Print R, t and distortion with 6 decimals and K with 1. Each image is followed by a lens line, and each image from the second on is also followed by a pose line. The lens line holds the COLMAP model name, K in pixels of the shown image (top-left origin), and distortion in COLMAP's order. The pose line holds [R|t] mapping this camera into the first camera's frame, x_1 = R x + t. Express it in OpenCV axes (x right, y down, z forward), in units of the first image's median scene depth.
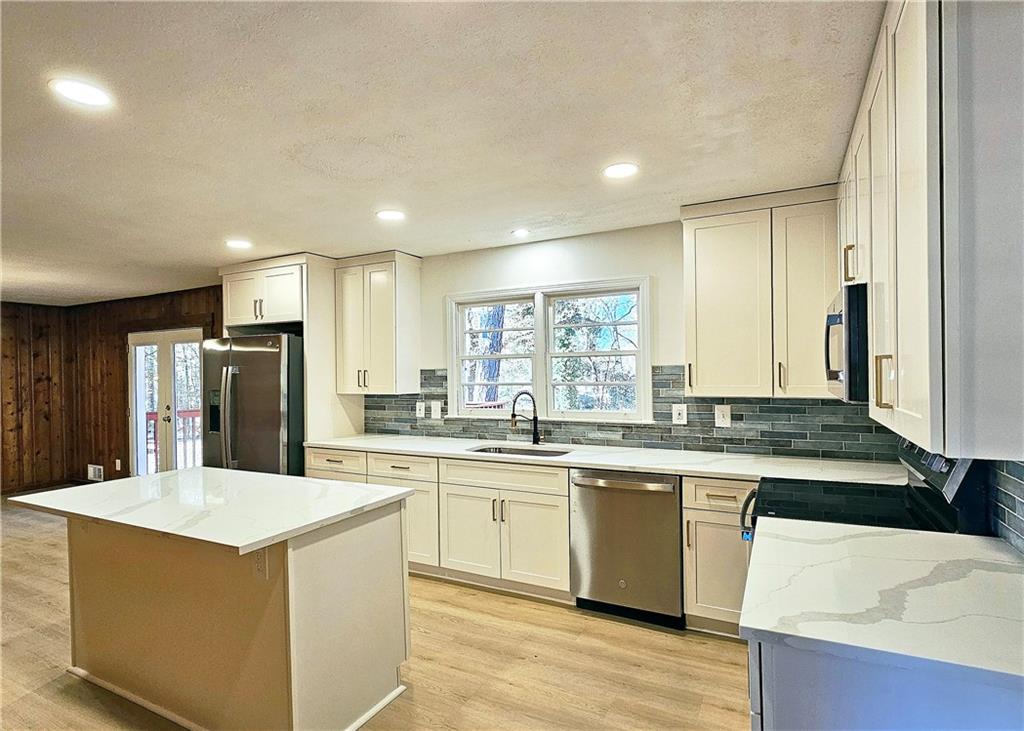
lens RADIAL K [[530.0, 0, 511.1], [0, 530.0, 375.1], [0, 0, 1]] dist [0.000949, 0.000176]
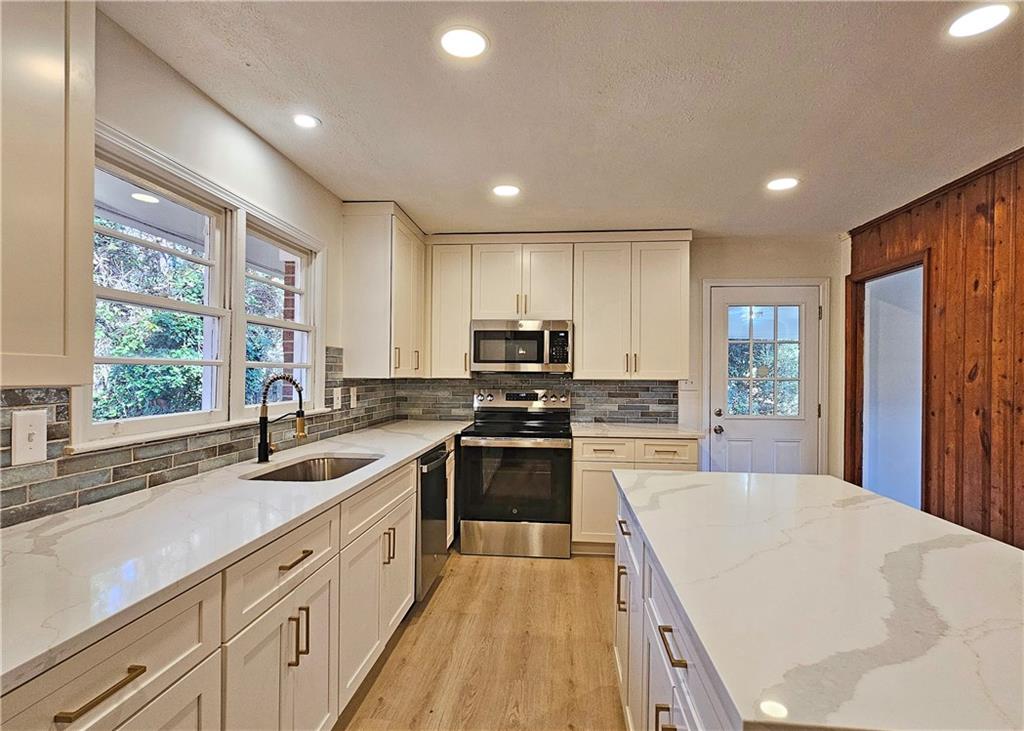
lens RADIAL K [[530.0, 0, 511.1], [0, 530.0, 375.1], [0, 0, 1]] dist [0.000949, 0.000176]
pose [[-0.372357, 0.010177, 0.928034, -0.641124], [0.006897, 0.999943, -0.008198, 0.038824], [-0.928064, 0.003348, -0.372405, 0.991738]]
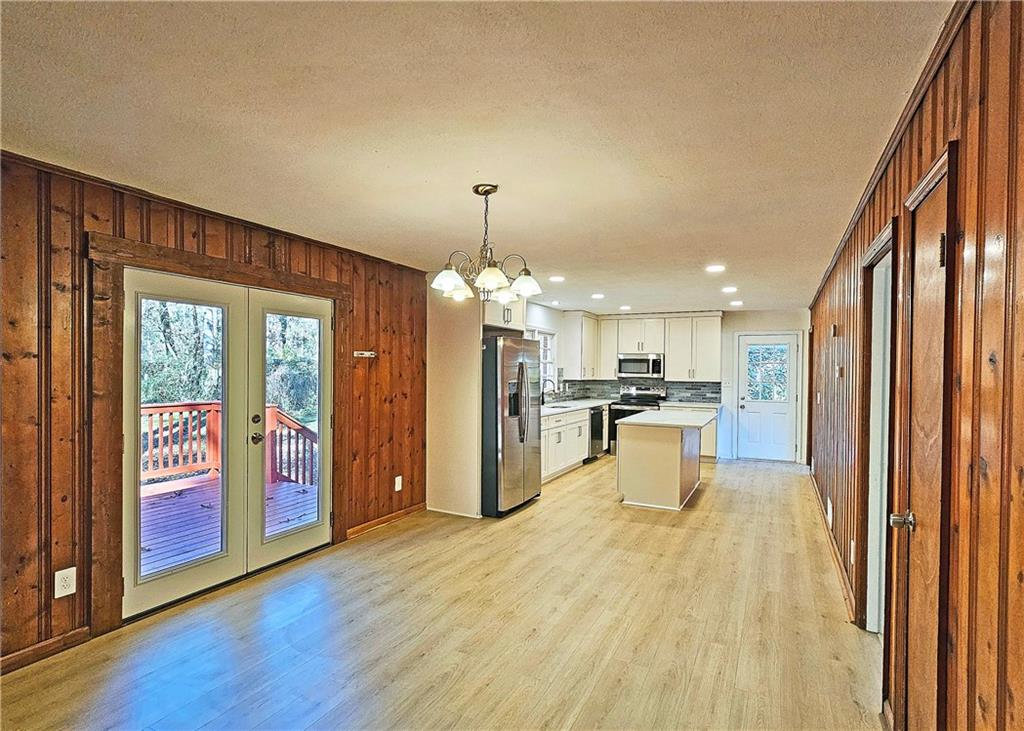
lens RADIAL K [[530.0, 0, 511.1], [0, 530.0, 375.1], [0, 0, 1]] dist [0.000949, 0.000176]
pose [[-0.007454, 0.006158, 0.999953, -2.061310], [-0.001172, 0.999980, -0.006167, 0.029101], [-0.999972, -0.001218, -0.007447, 1.173395]]
